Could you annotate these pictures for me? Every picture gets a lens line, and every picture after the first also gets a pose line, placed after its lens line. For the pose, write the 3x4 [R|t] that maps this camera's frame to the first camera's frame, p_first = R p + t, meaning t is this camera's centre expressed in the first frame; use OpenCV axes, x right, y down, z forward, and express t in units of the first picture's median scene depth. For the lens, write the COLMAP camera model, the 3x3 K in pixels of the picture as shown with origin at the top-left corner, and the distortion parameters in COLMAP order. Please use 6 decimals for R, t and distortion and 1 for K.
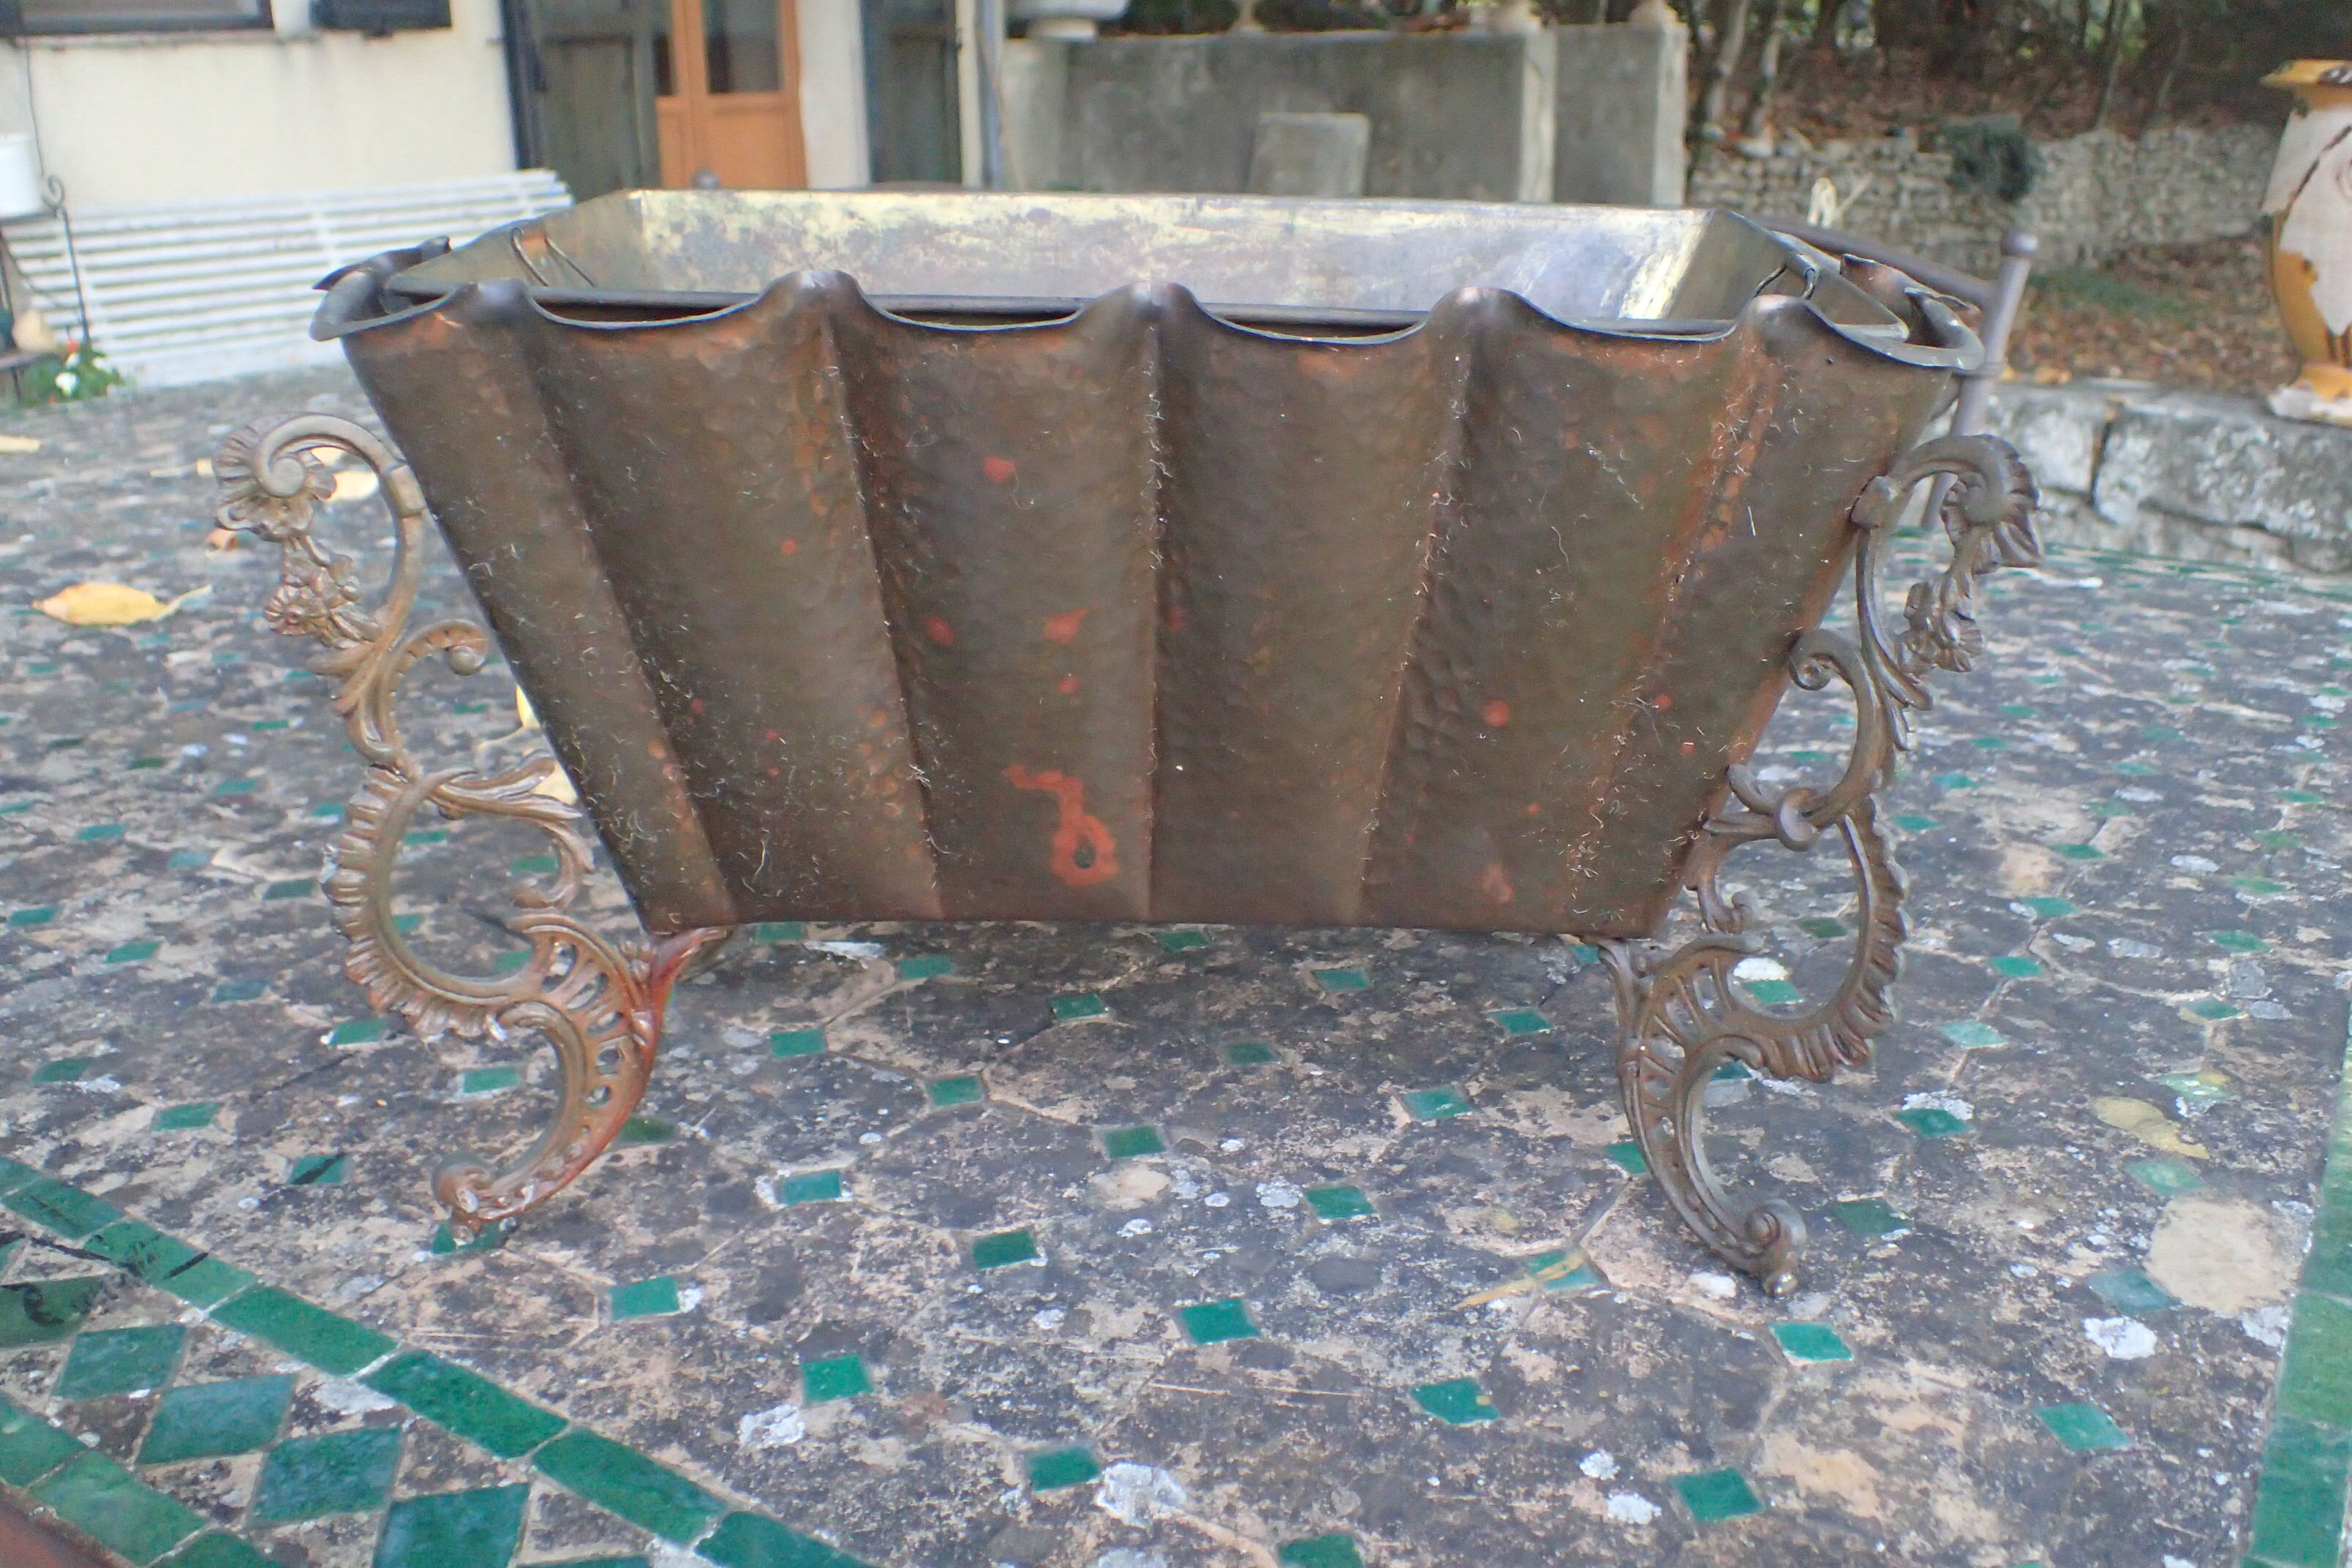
lens RADIAL K [[2039.9, 0, 1186.9], [0, 2039.9, 777.3], [0, 0, 1]] dist [-0.015614, -0.022210]
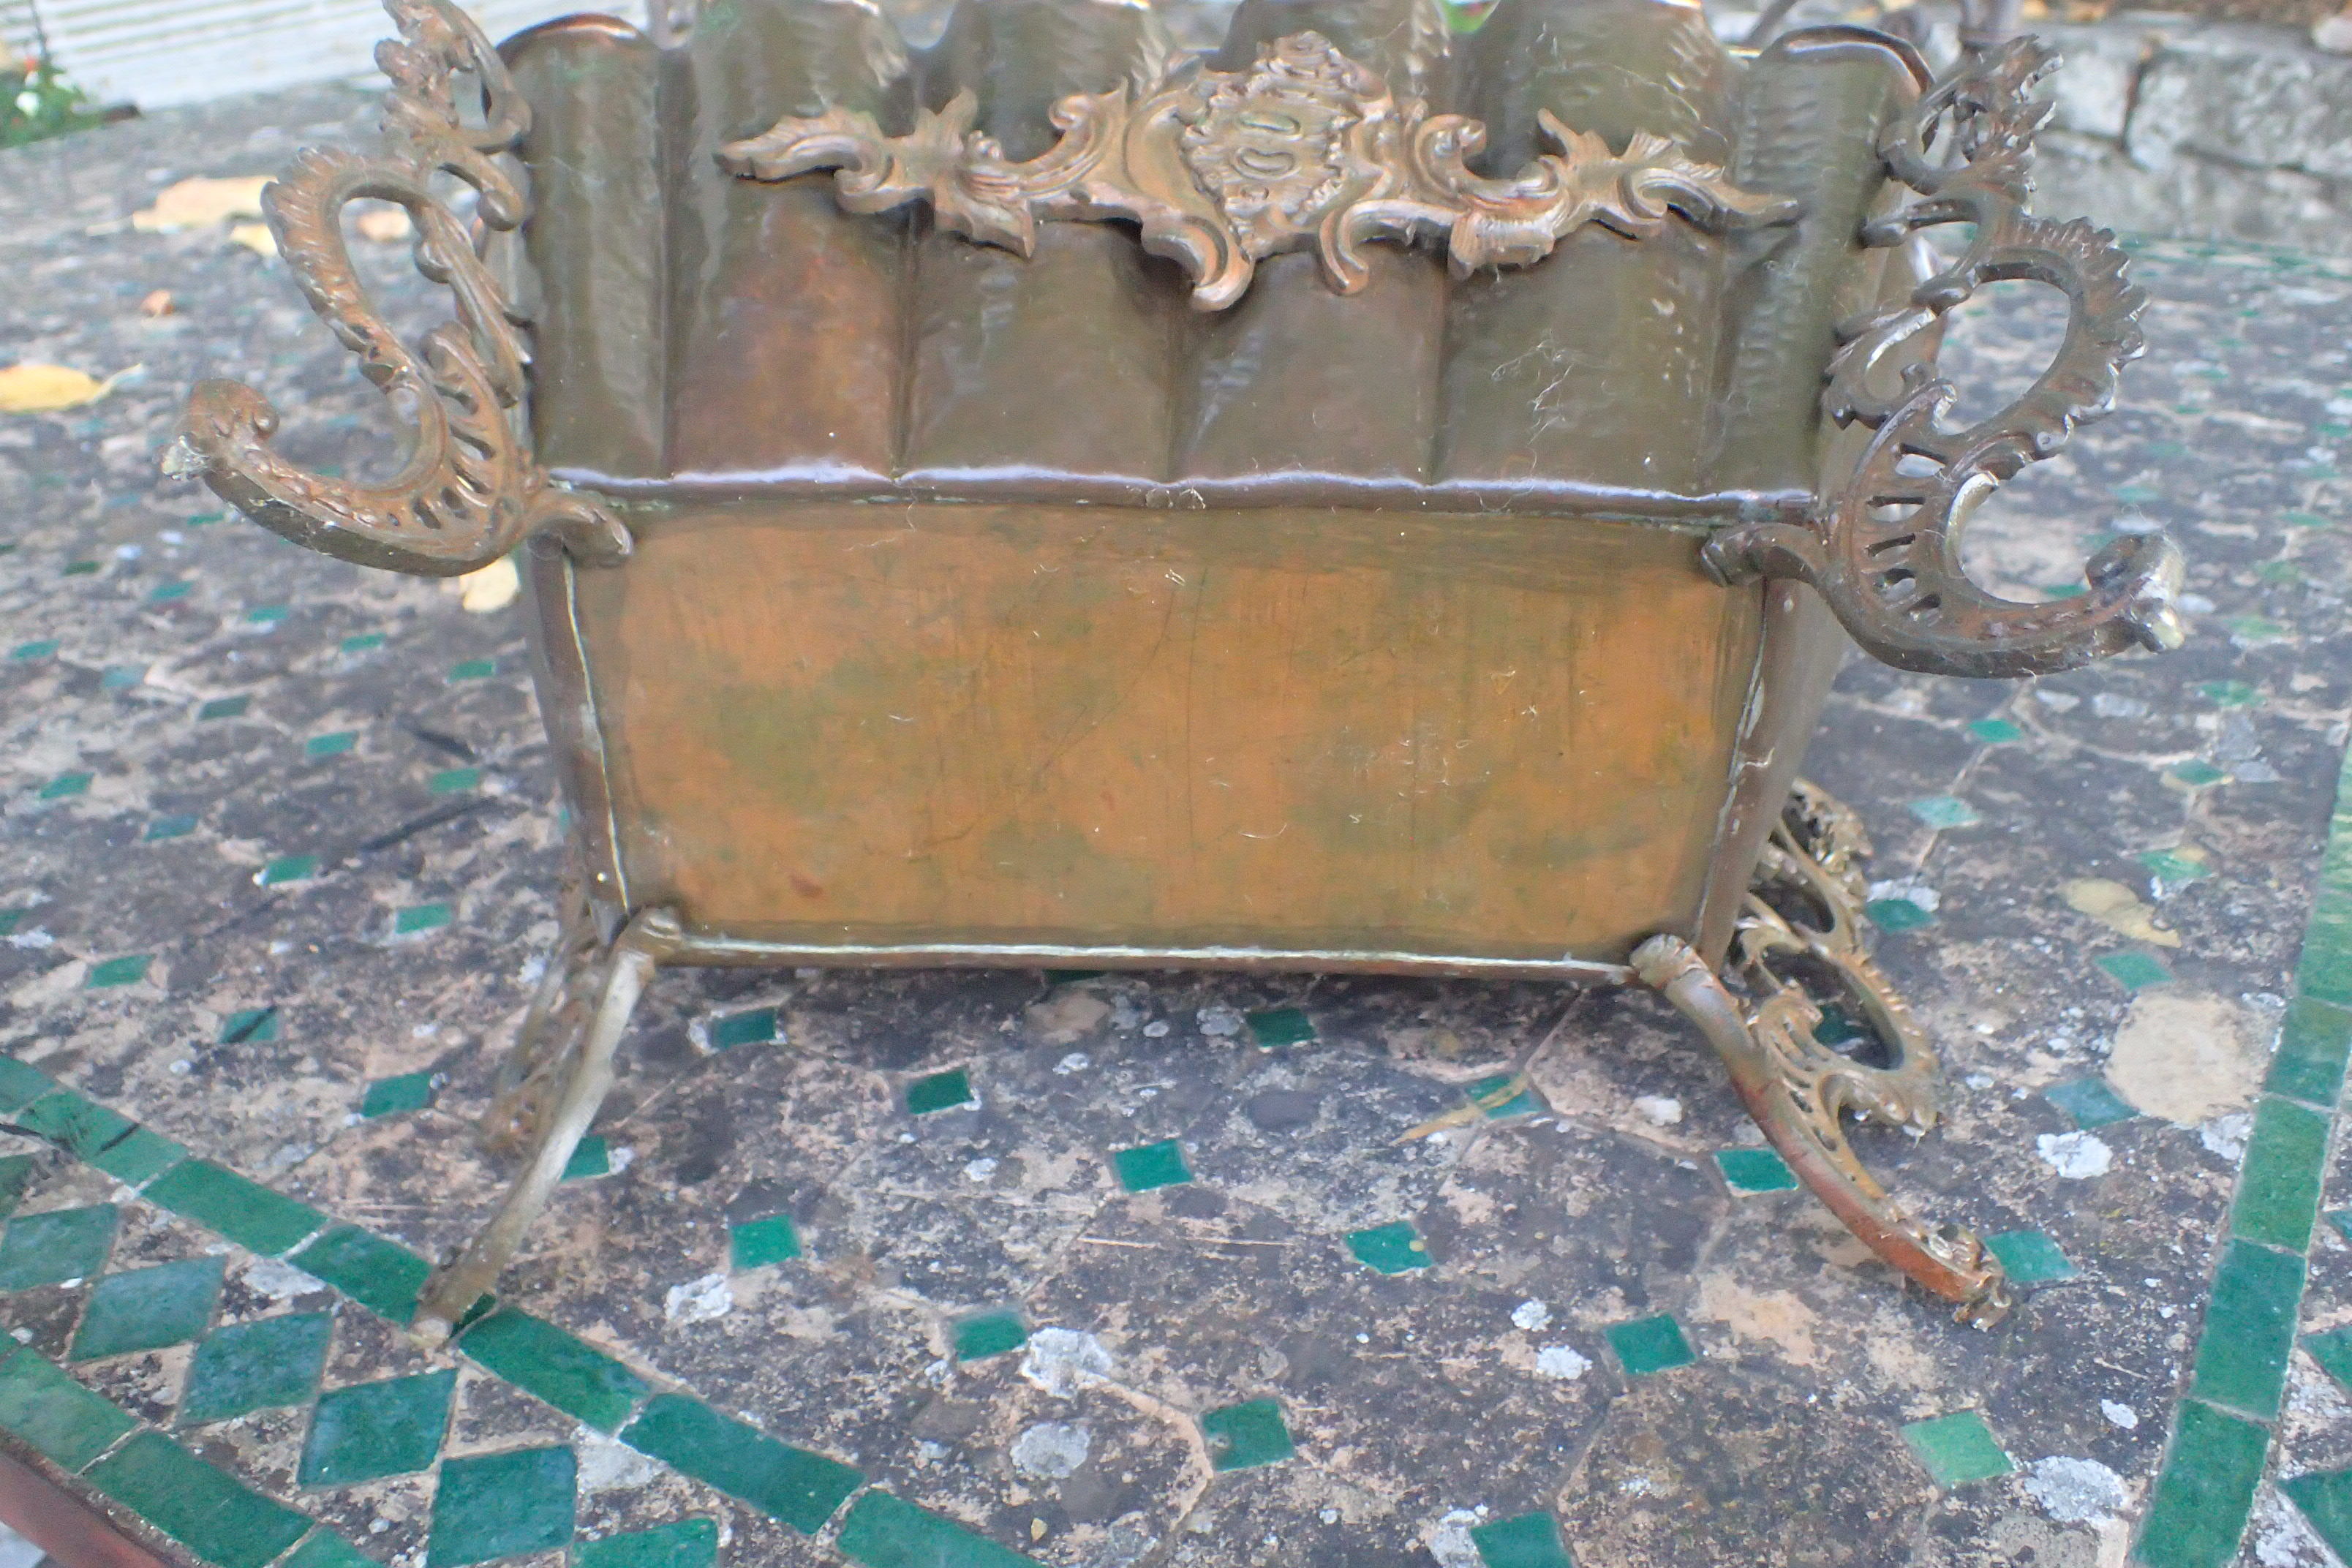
lens RADIAL K [[2039.9, 0, 1188.7], [0, 2039.9, 760.0], [0, 0, 1]] dist [-0.015614, -0.022210]
pose [[0.999029, -0.040816, -0.016611, 0.050053], [0.042846, 0.987806, 0.149675, -0.063604], [0.010299, -0.150242, 0.988596, 0.050113]]
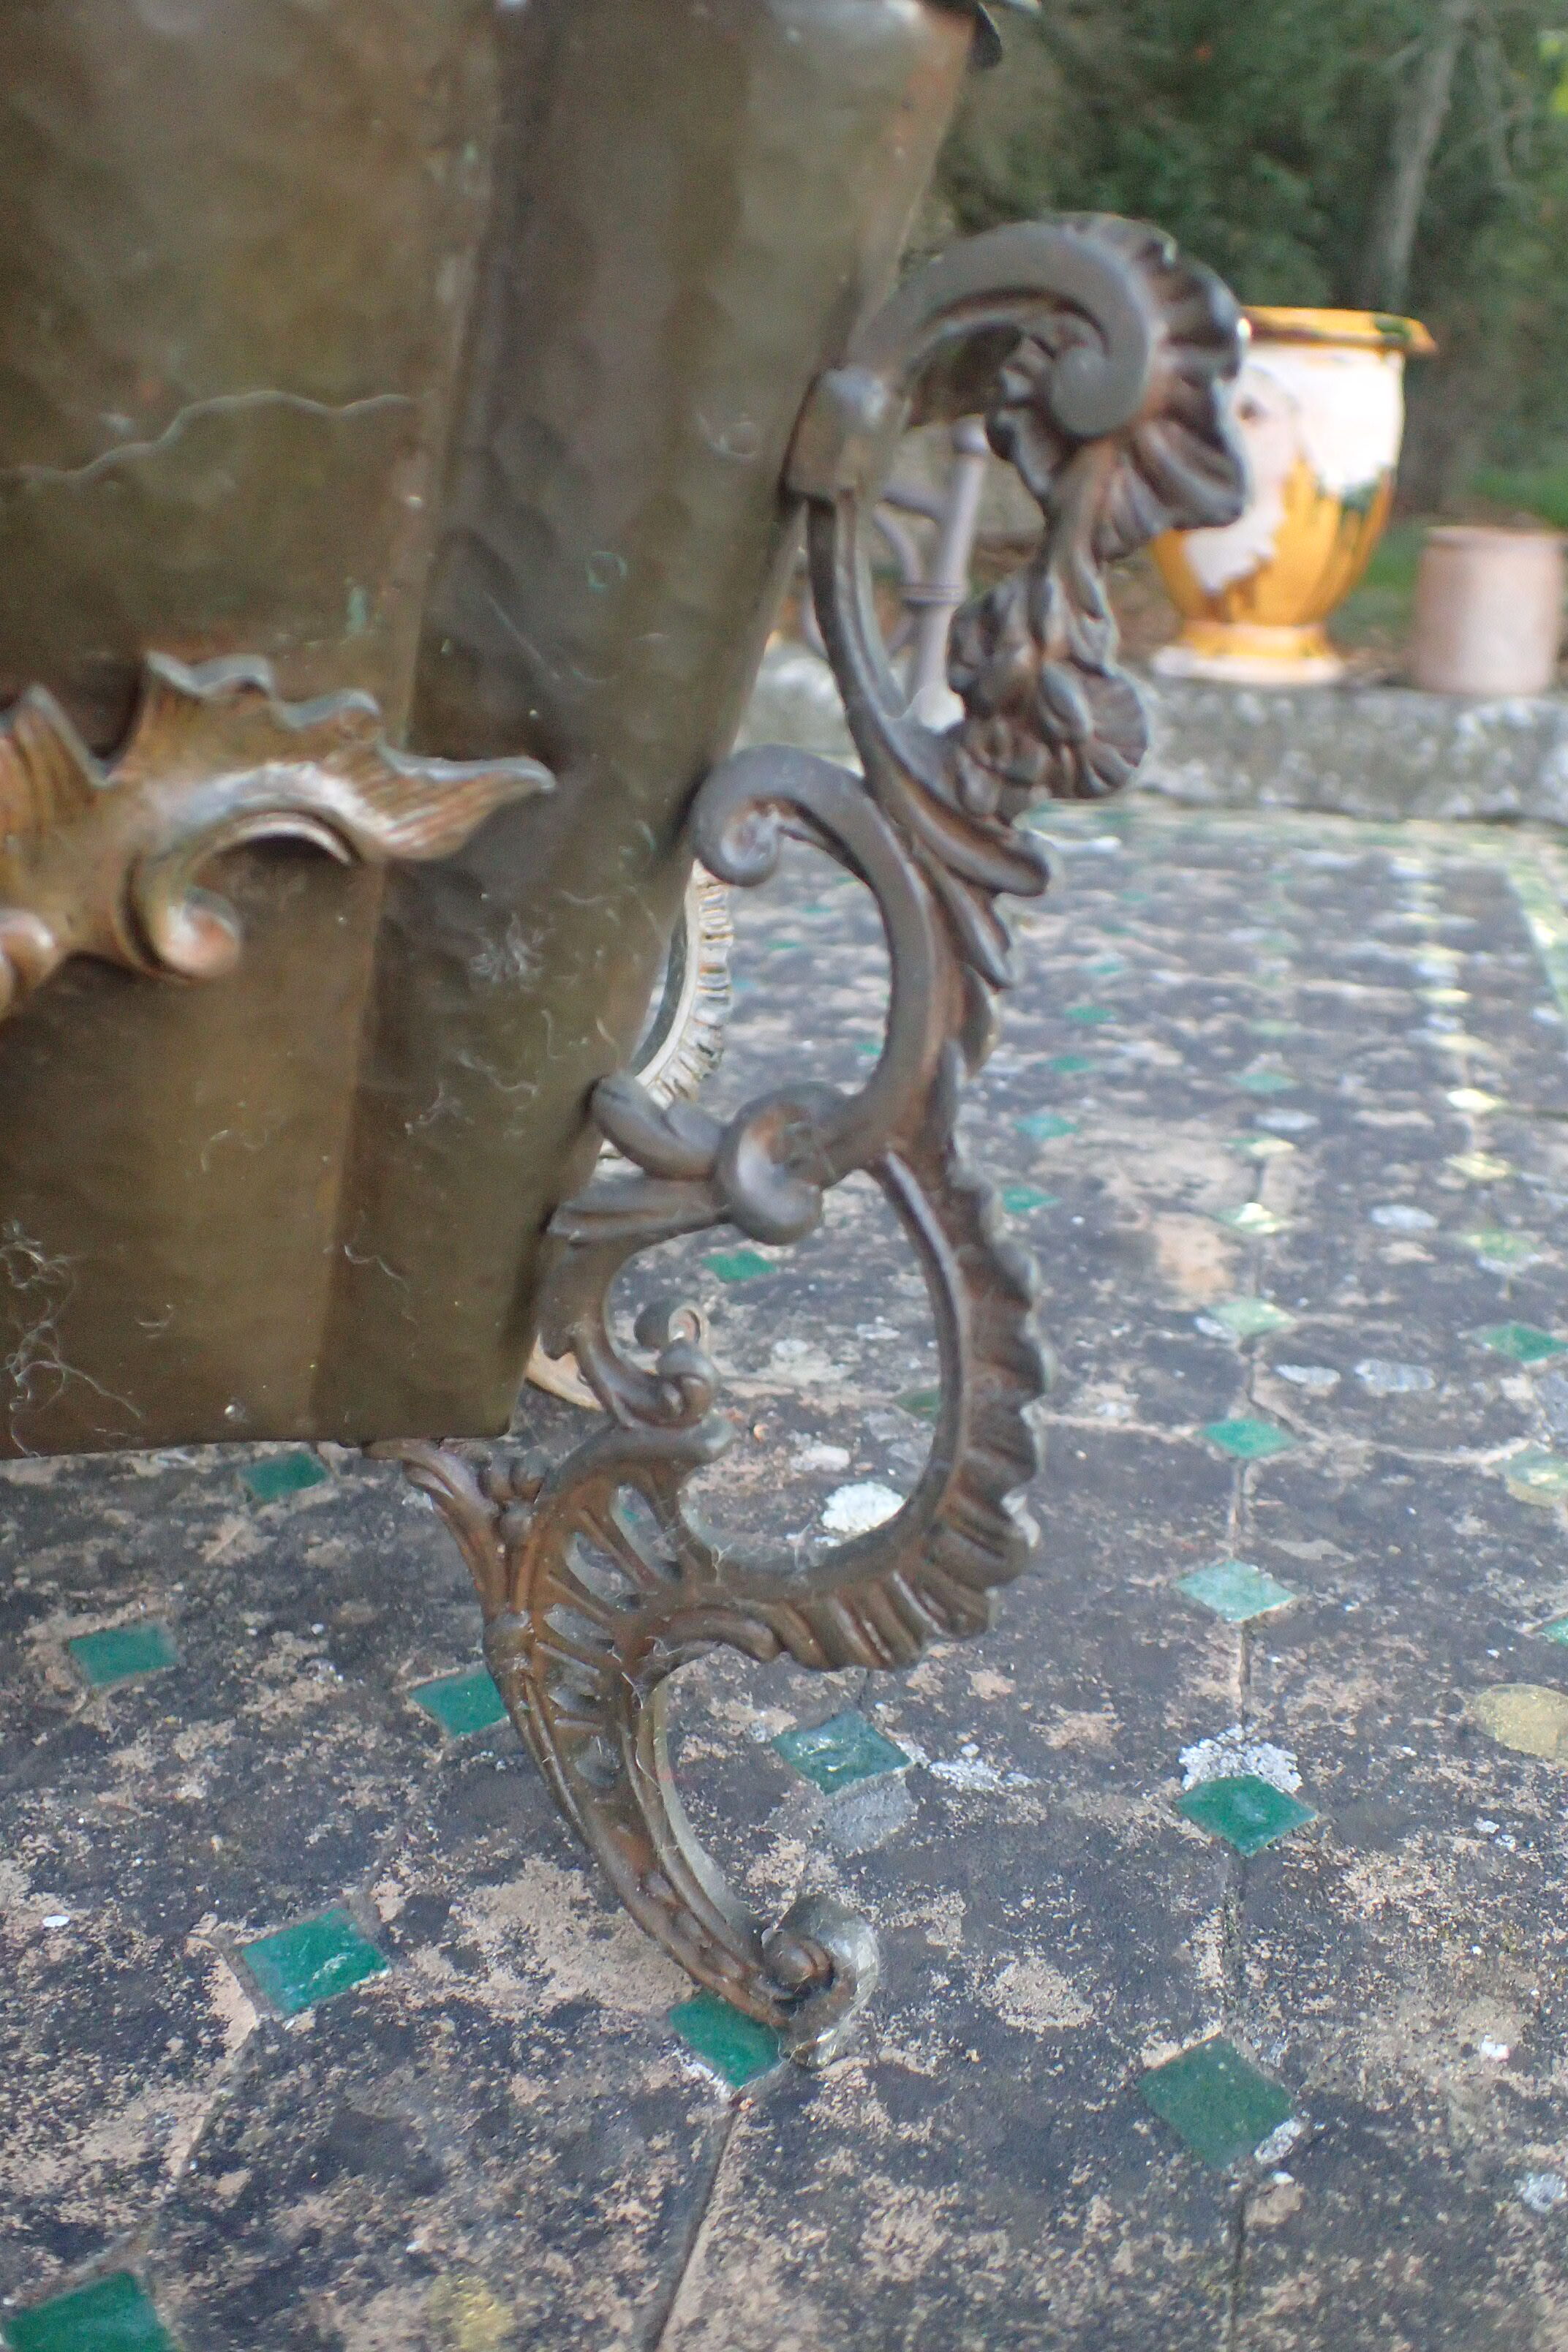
lens RADIAL K [[2039.9, 0, 795.1], [0, 2039.9, 1172.1], [0, 0, 1]] dist [-0.015614, -0.022210]
pose [[0.940334, -0.108881, 0.322361, 0.099545], [0.097180, 0.993896, 0.052222, -0.040205], [-0.326080, -0.017779, 0.945175, 0.537973]]
